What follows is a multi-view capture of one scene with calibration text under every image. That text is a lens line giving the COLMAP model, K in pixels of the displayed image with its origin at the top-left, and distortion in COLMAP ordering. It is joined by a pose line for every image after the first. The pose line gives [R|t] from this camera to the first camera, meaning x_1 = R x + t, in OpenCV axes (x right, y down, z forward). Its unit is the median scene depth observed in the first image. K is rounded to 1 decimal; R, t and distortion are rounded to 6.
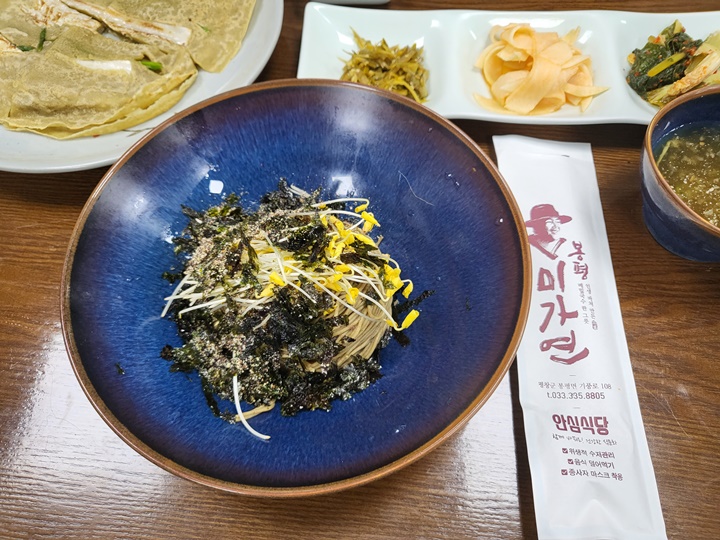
lens RADIAL K [[578.7, 0, 360.0], [0, 578.7, 270.0], [0, 0, 1]] dist [-0.063578, 0.111236]
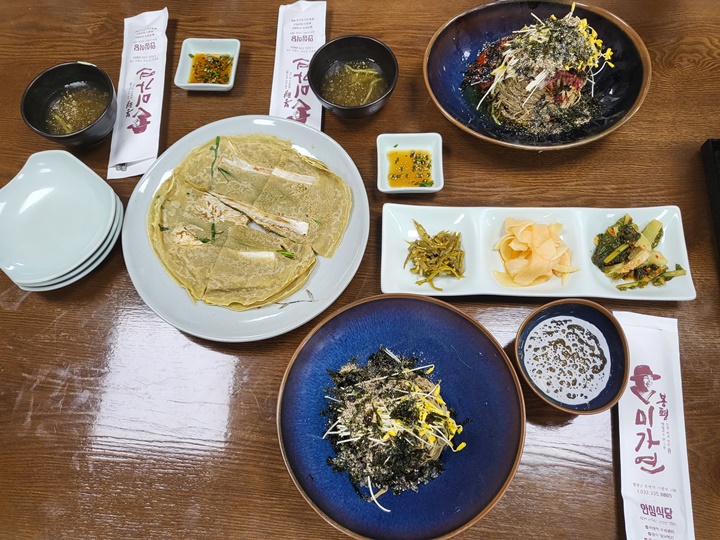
lens RADIAL K [[561.3, 0, 360.0], [0, 561.3, 270.0], [0, 0, 1]] dist [0.002619, 0.013714]
pose [[0.999377, -0.021430, -0.028045, -0.169240], [0.024211, 0.994395, 0.102915, -0.649434], [0.025683, -0.103530, 0.994295, -0.736737]]
